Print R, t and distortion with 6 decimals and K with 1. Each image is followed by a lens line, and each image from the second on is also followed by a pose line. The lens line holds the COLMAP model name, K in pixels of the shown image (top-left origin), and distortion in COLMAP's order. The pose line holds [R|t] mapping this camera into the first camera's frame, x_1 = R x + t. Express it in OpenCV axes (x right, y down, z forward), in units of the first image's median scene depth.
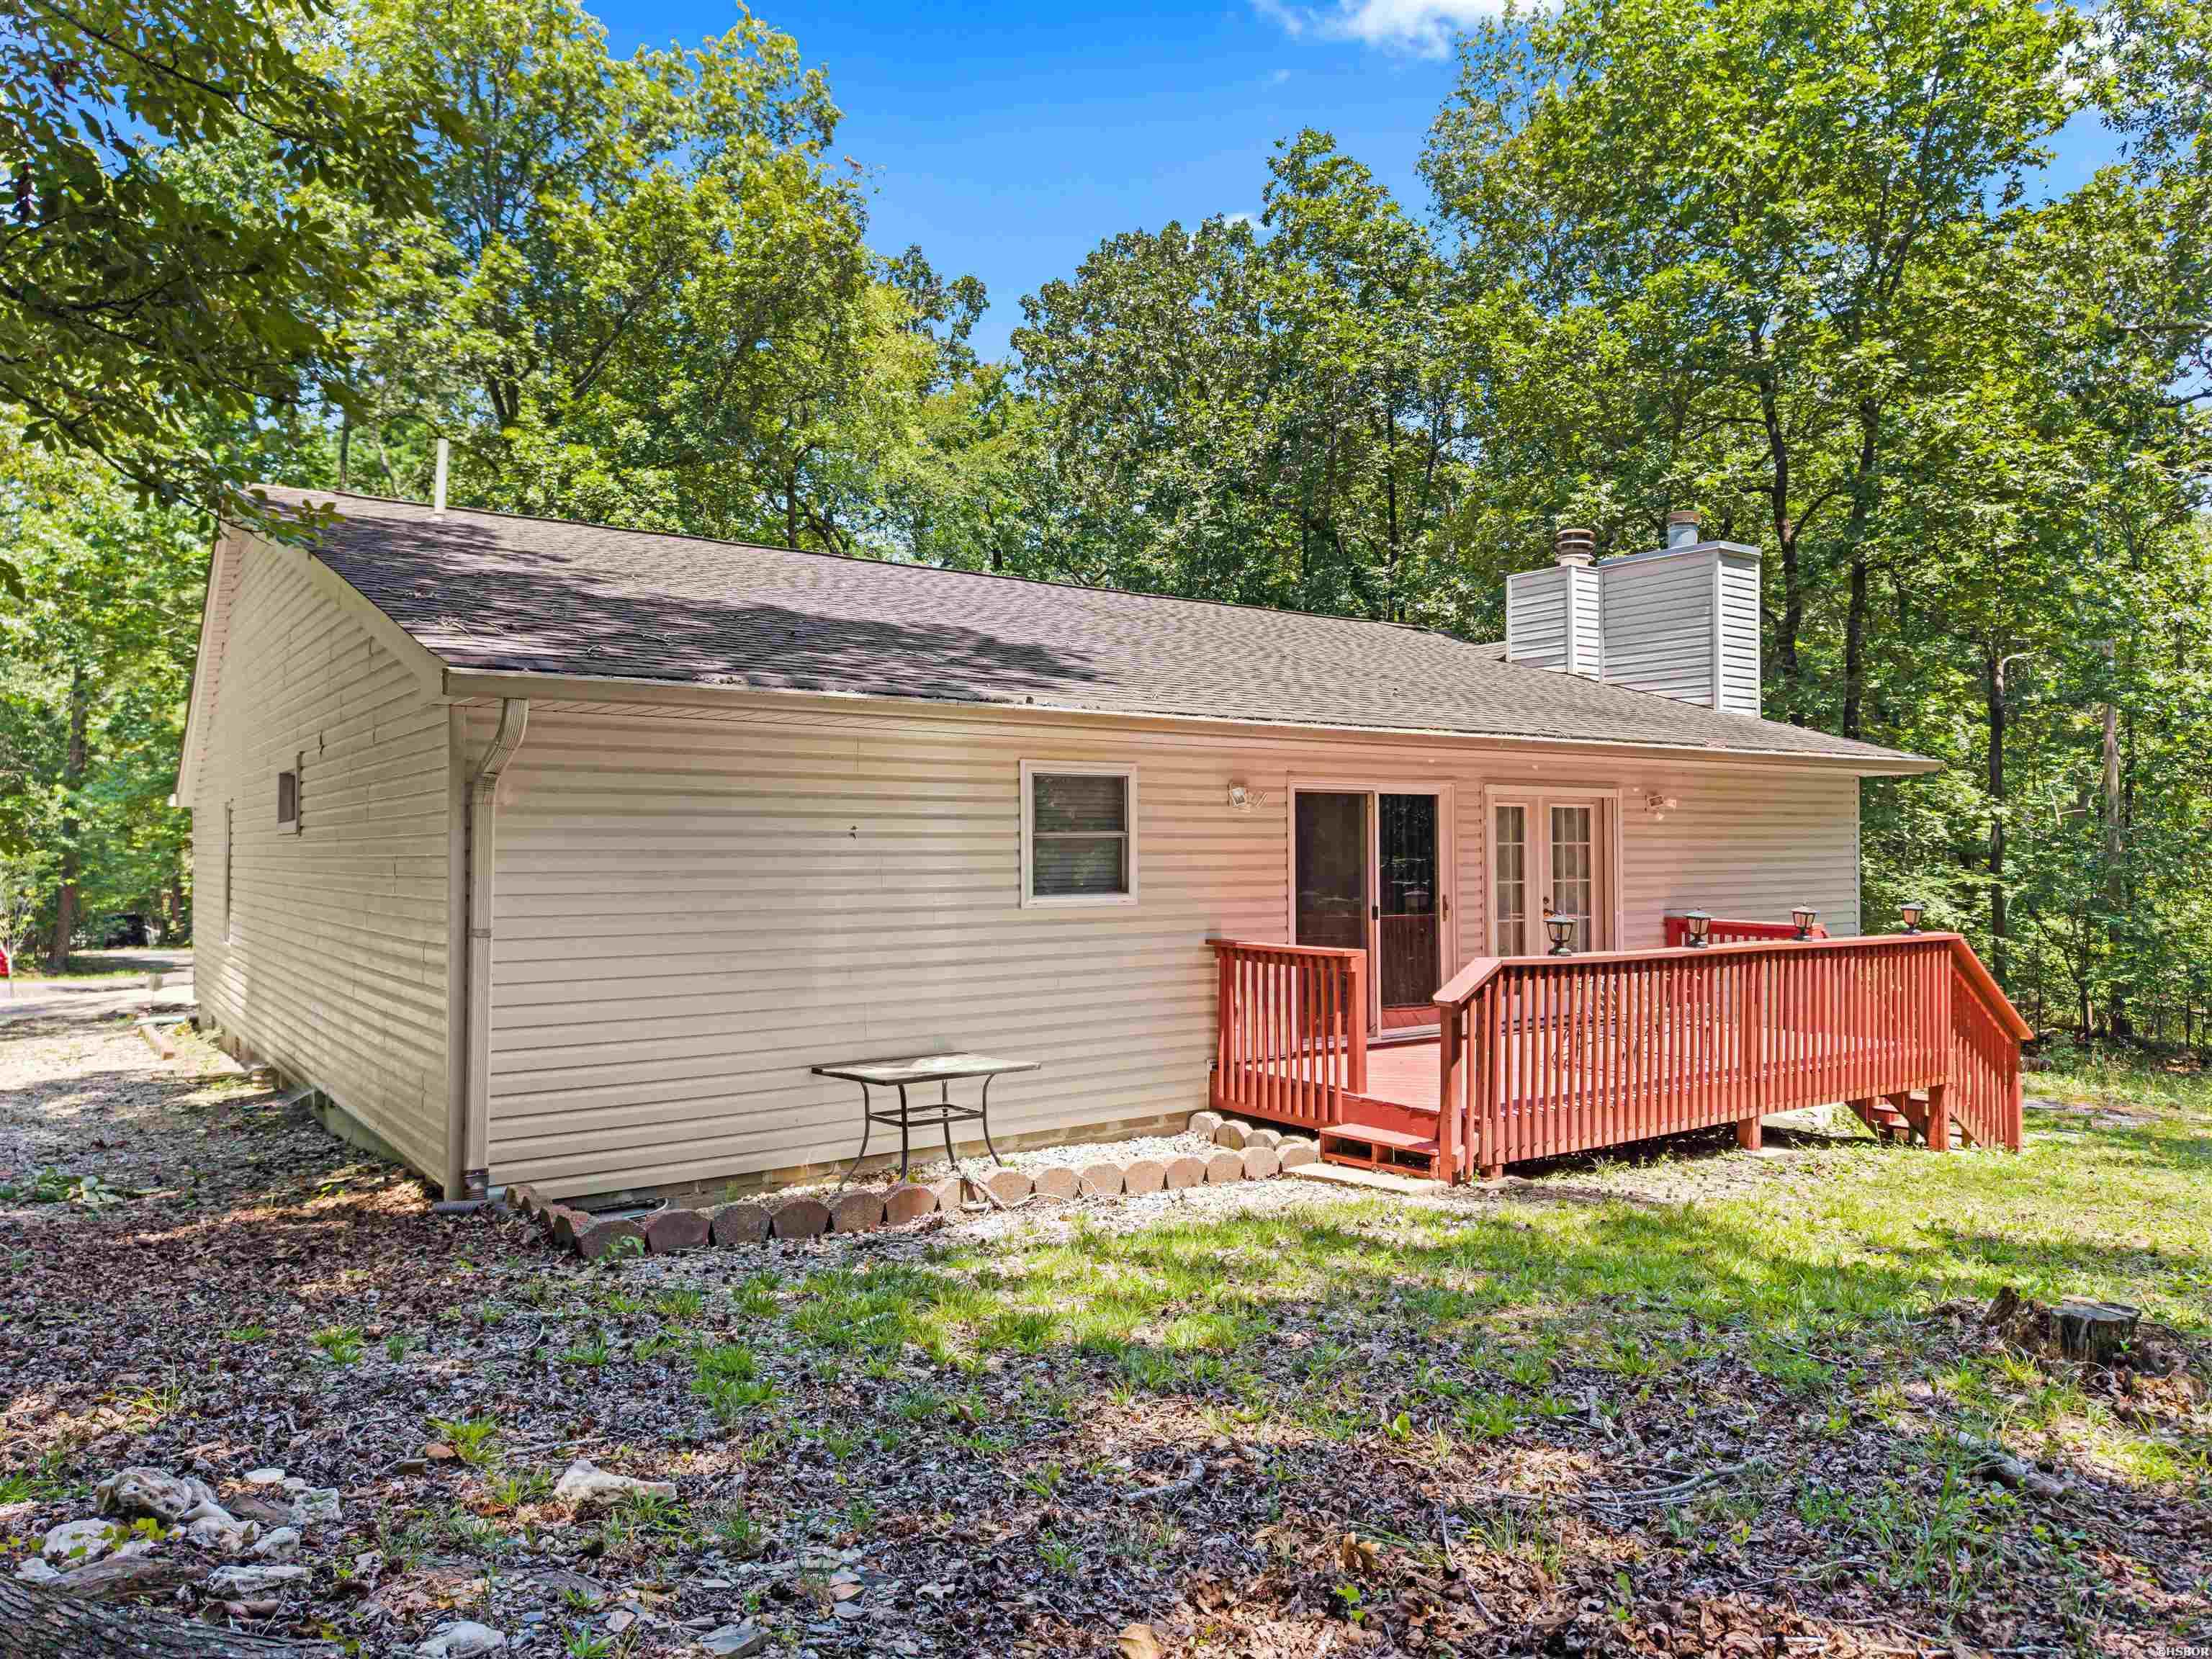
lens RADIAL K [[1502.3, 0, 1106.0], [0, 1502.3, 829.5], [0, 0, 1]] dist [0.004486, -0.001557]
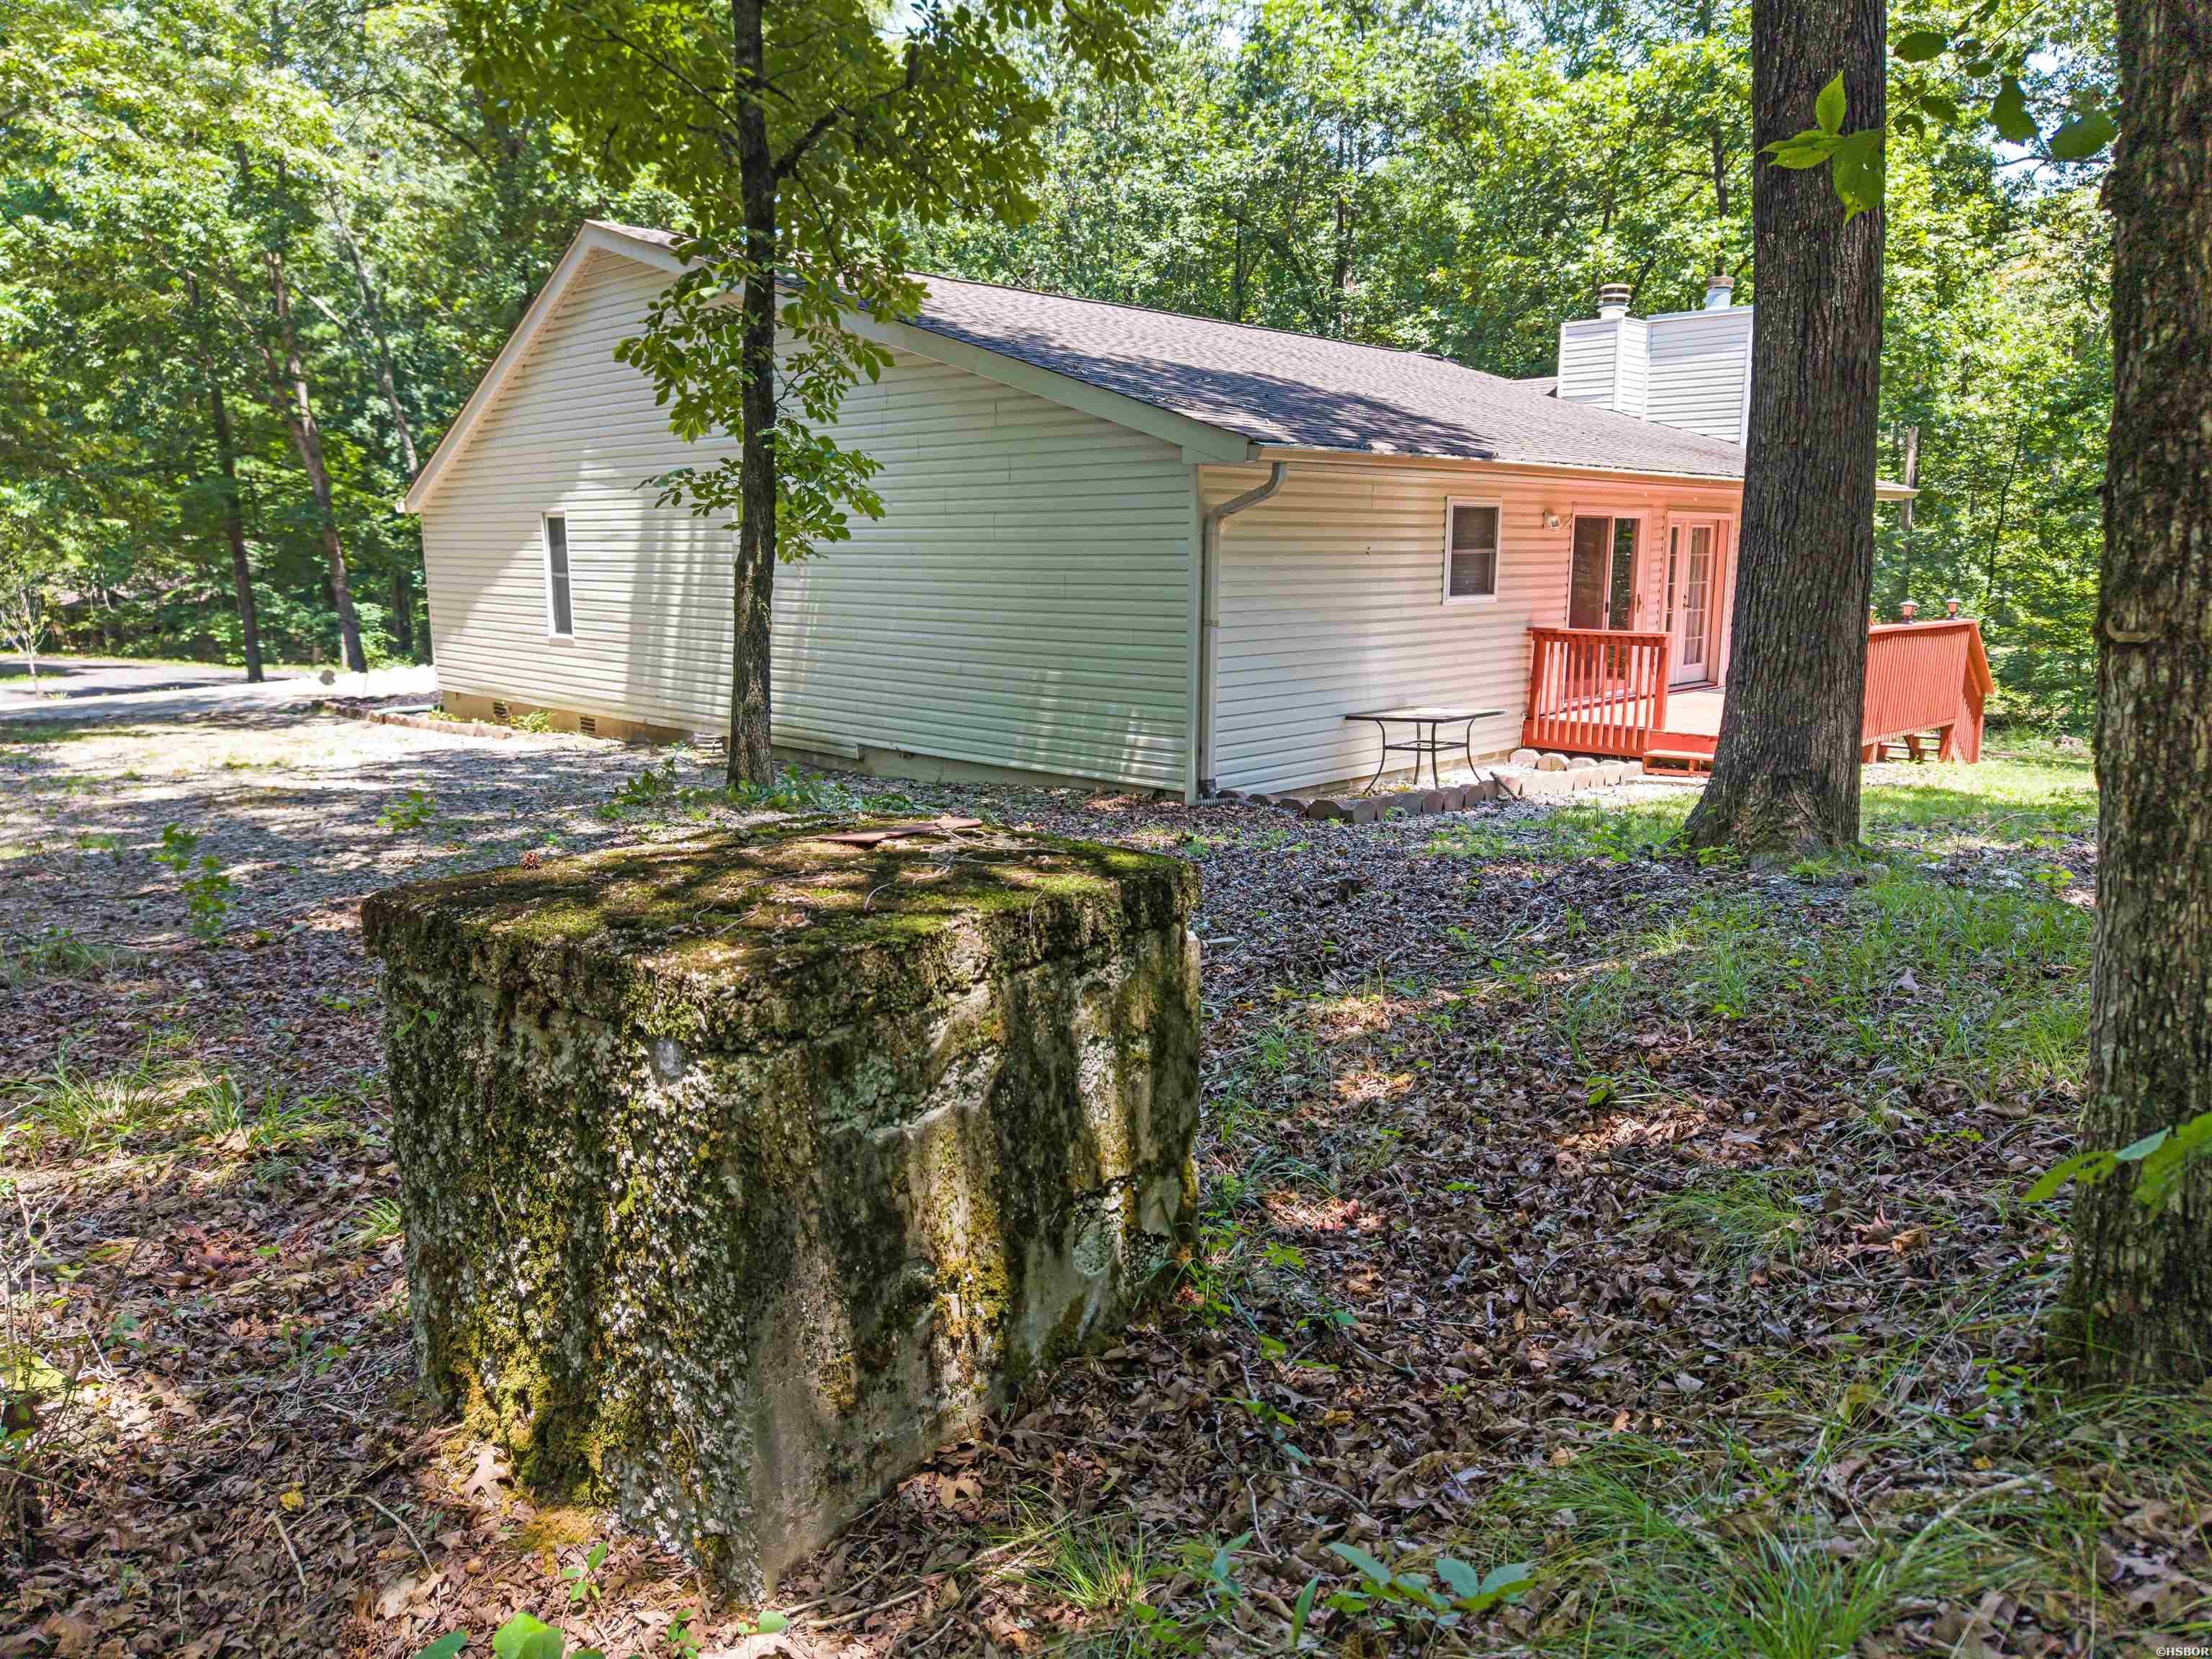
lens RADIAL K [[1502.3, 0, 1106.0], [0, 1502.3, 829.5], [0, 0, 1]] dist [0.004486, -0.001557]
pose [[0.985091, -0.029934, 0.169408, -0.532760], [-0.004375, 0.980069, 0.198611, -0.017086], [-0.171977, -0.196391, 0.965326, -0.303122]]
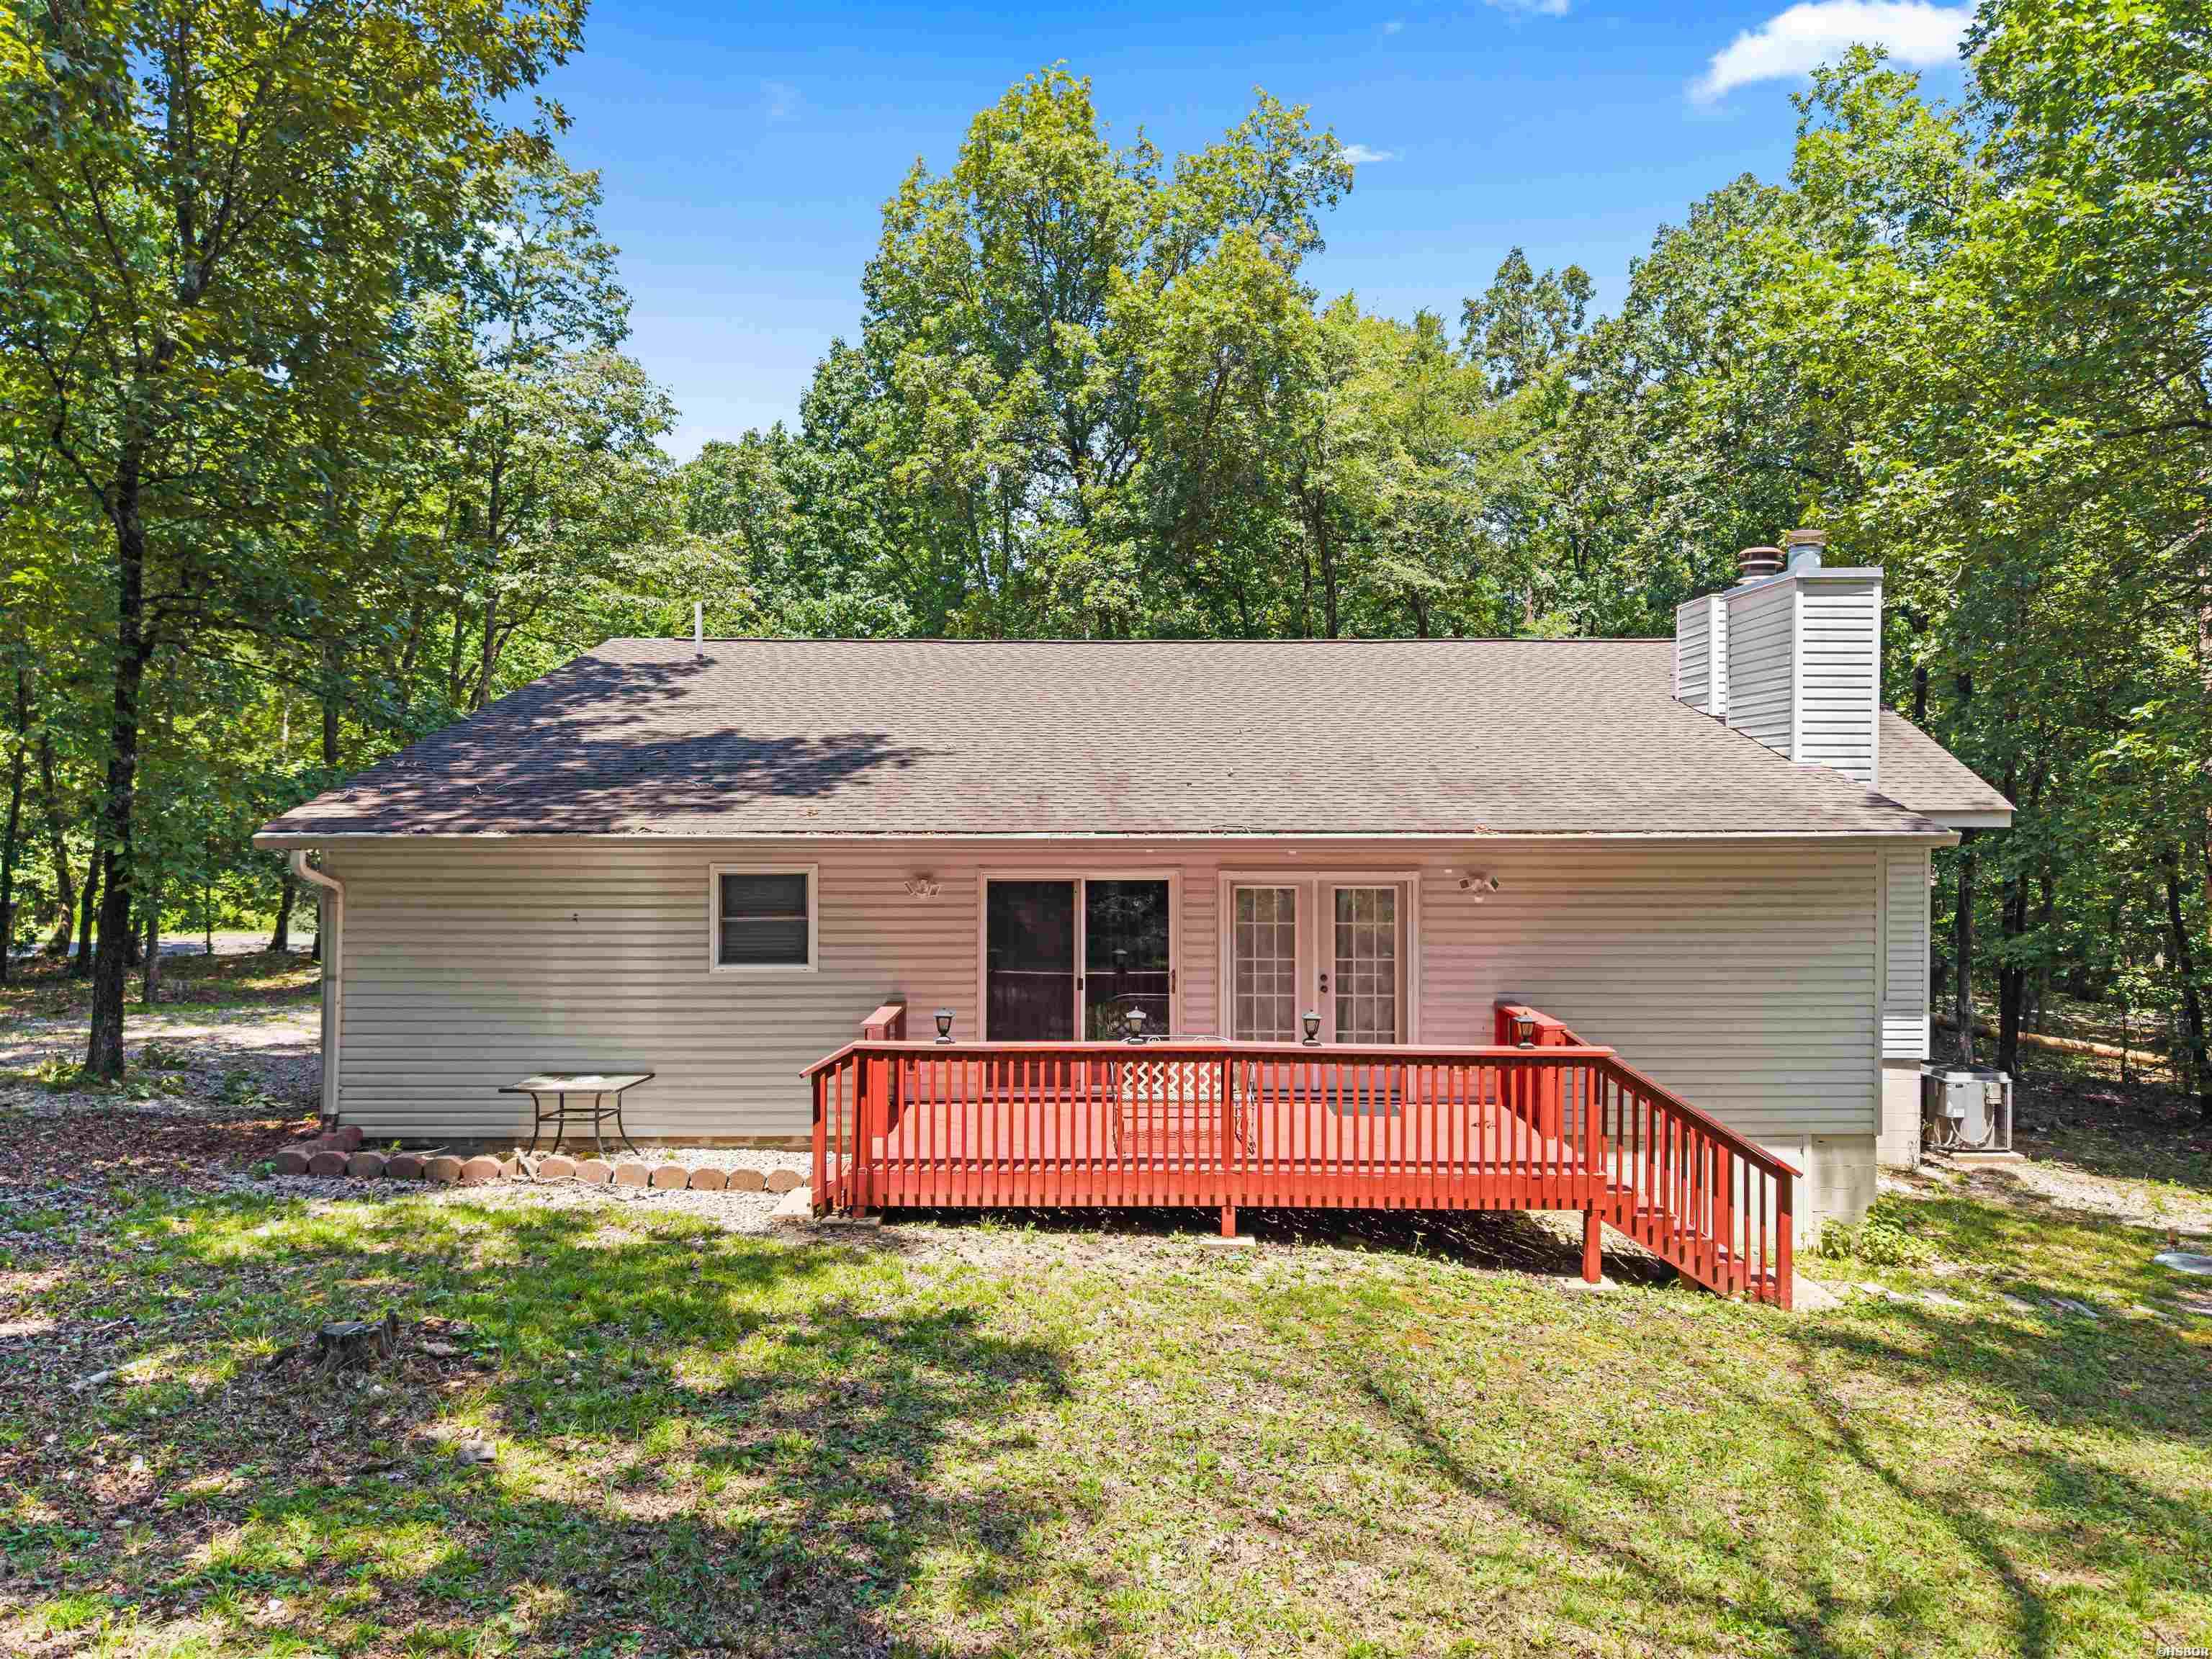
lens RADIAL K [[1646.3, 0, 1224.9], [0, 1646.3, 749.7], [0, 0, 1]] dist [0.001380, -0.000985]
pose [[0.810005, -0.019336, -0.586104, 1.054843], [0.005941, 0.999676, -0.024769, -0.096956], [0.586392, 0.016581, 0.809857, 0.042864]]
